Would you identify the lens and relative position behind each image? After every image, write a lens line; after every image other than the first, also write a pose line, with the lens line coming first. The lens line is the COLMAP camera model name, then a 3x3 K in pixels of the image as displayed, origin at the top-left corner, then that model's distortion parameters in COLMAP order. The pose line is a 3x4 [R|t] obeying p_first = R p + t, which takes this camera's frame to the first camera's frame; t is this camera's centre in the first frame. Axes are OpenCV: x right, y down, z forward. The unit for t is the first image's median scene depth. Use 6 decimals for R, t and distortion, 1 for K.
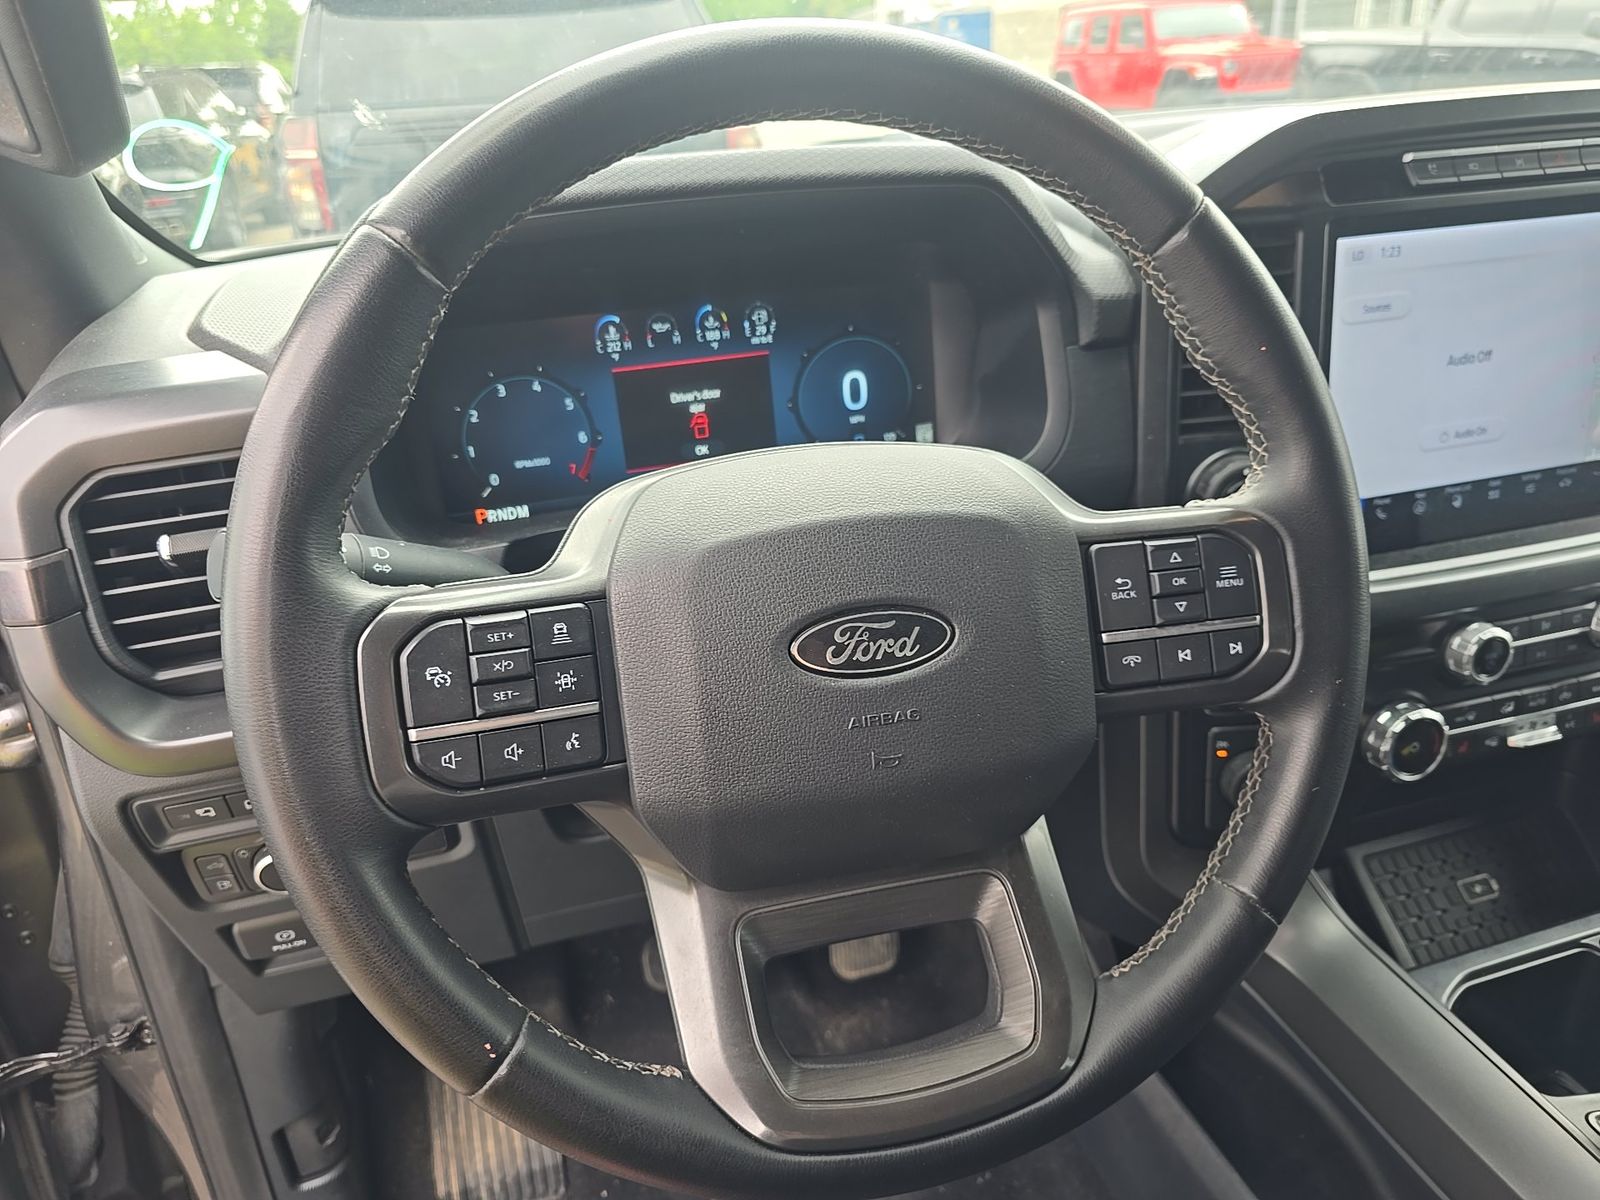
lens RADIAL K [[1081.2, 0, 808.0], [0, 1081.2, 597.0], [0, 0, 1]] dist [0.007431, -0.027946]
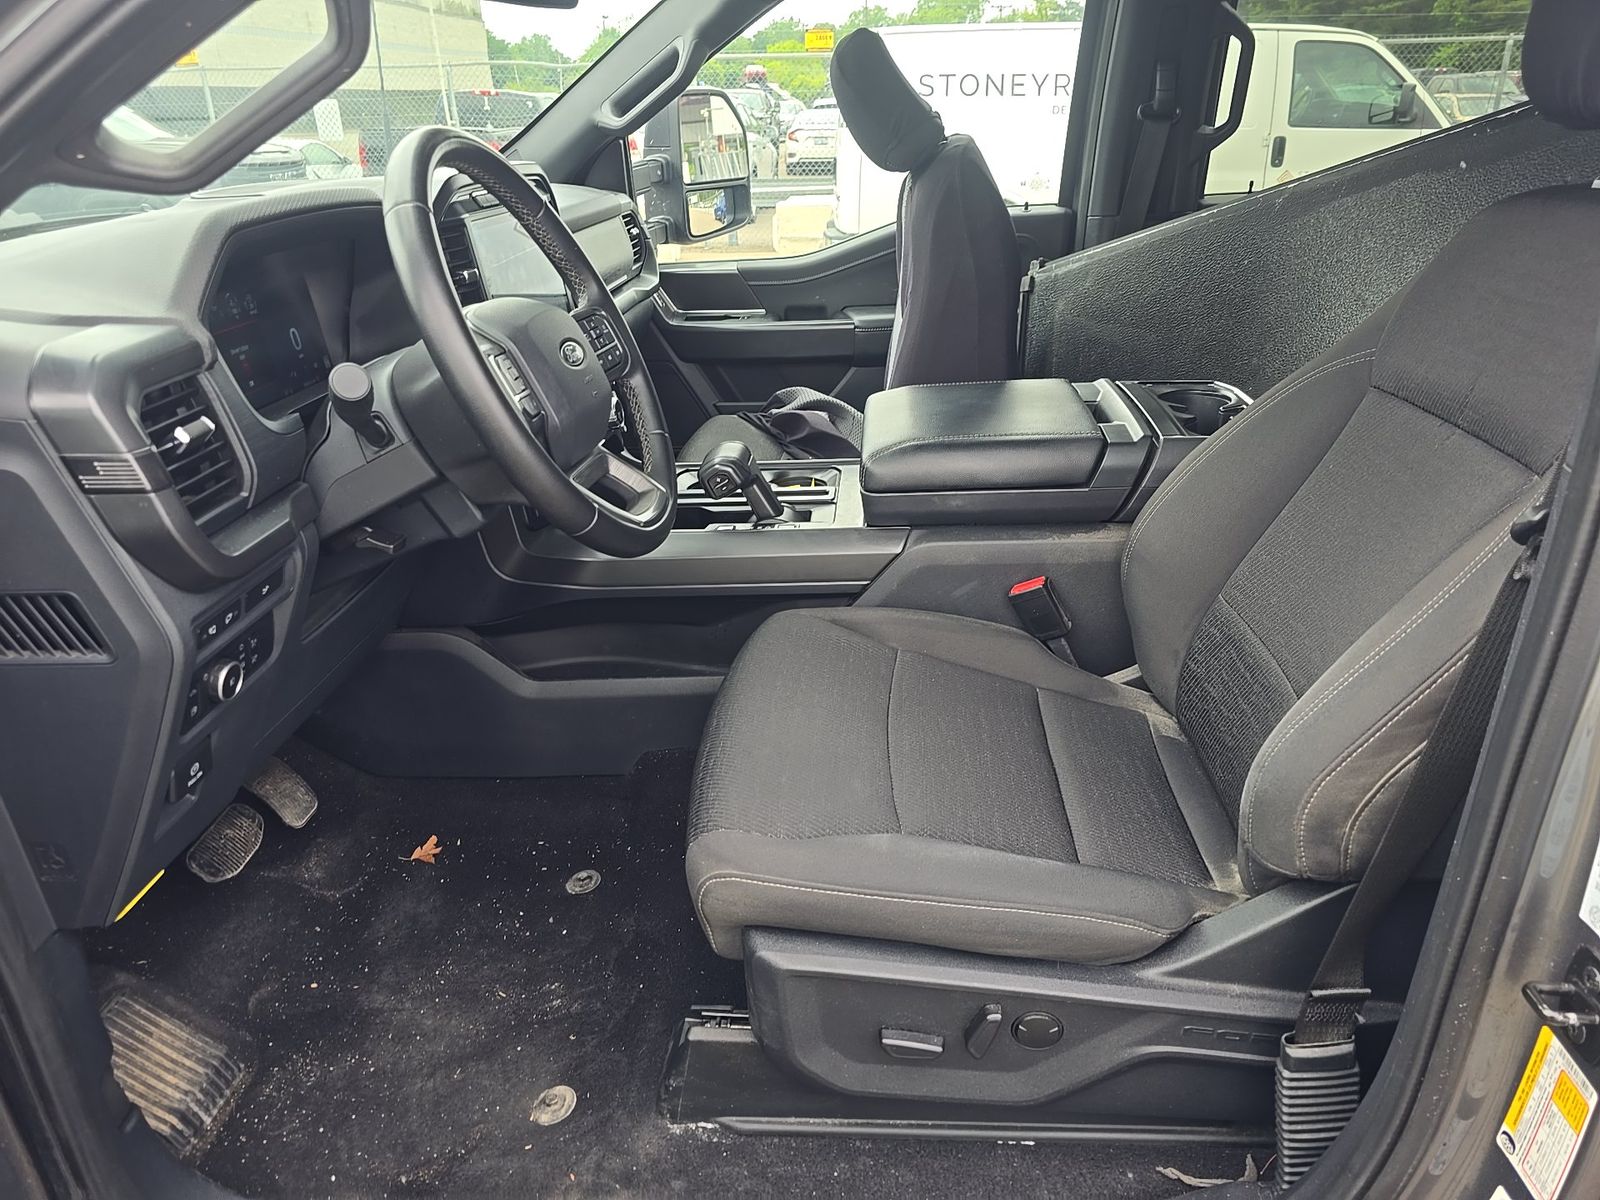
lens RADIAL K [[1081.2, 0, 808.0], [0, 1081.2, 597.0], [0, 0, 1]] dist [0.007431, -0.027946]
pose [[0.338640, -0.336563, 0.878663, -1.363132], [0.403625, 0.895514, 0.187459, 0.181031], [-0.849947, 0.291170, 0.439102, -0.305727]]
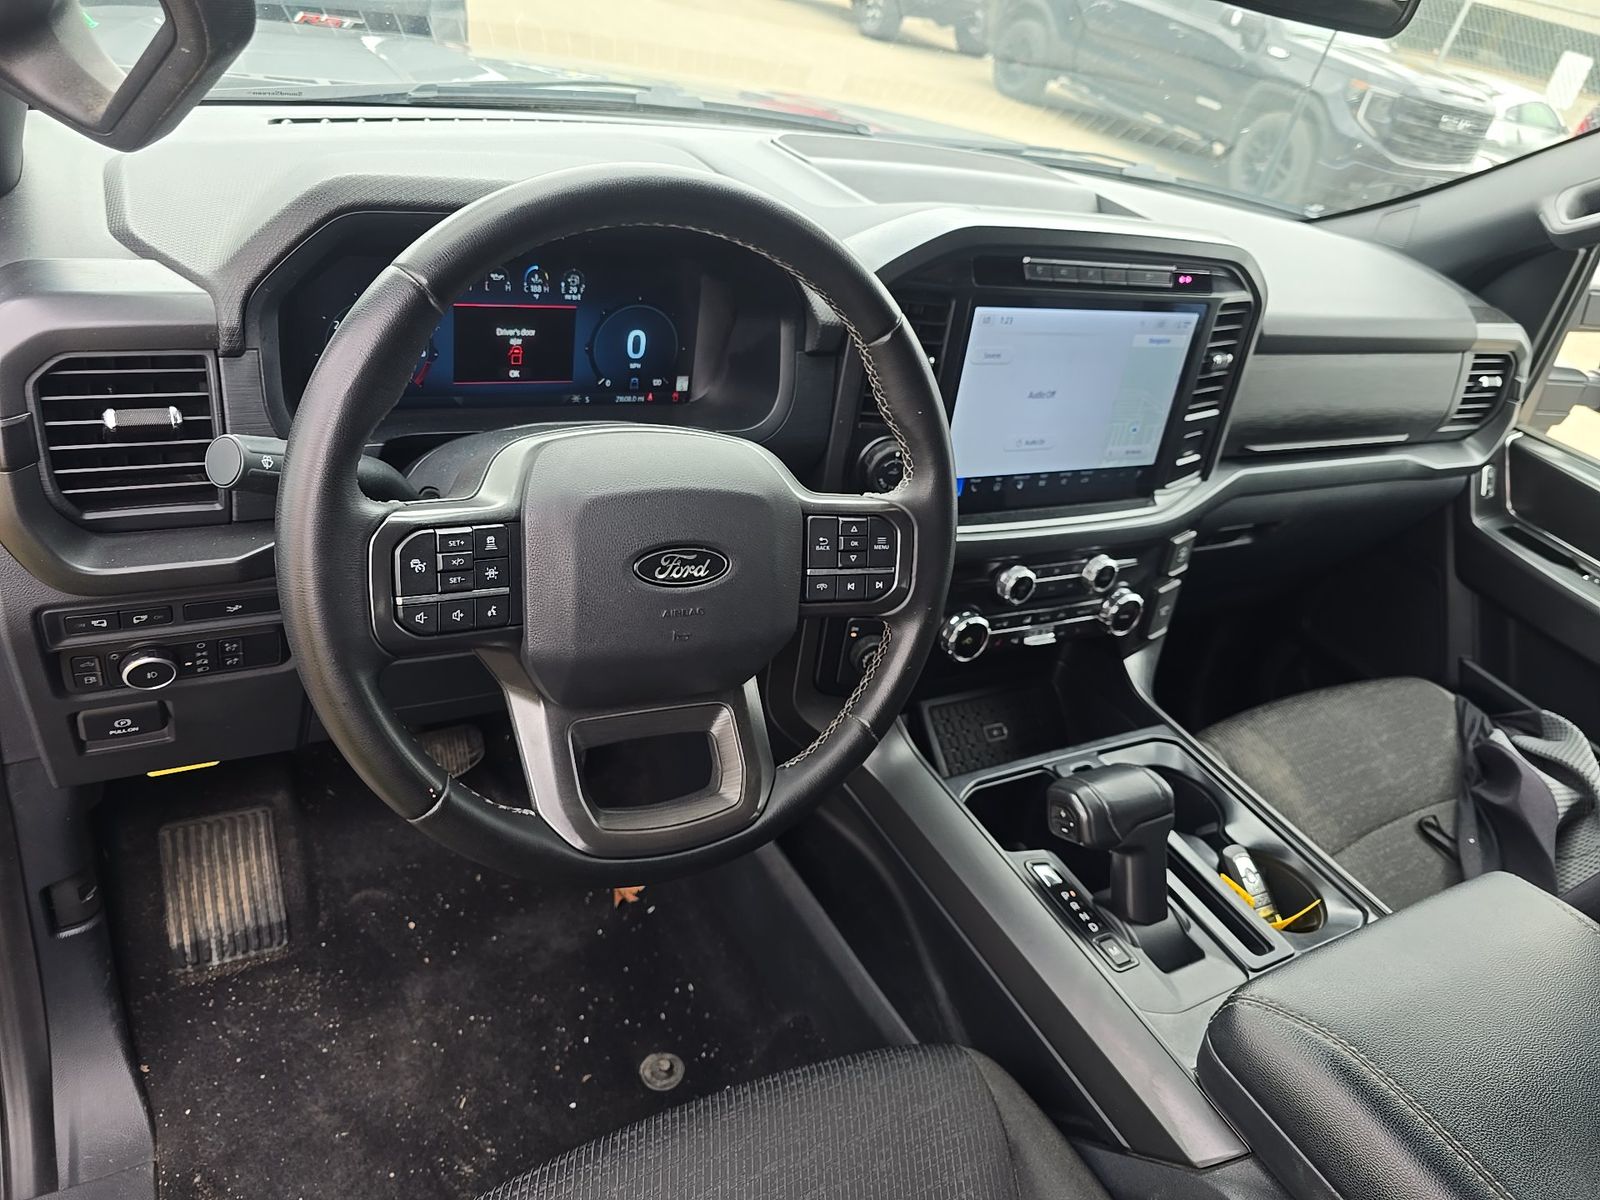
lens RADIAL K [[1086.1, 0, 799.3], [0, 1086.1, 590.9], [0, 0, 1]] dist [0.011436, -0.004170]
pose [[0.940109, 0.089241, 0.328985, -0.191394], [-0.136436, 0.982953, 0.123243, -0.091949], [-0.312378, -0.160747, 0.936259, -0.379730]]
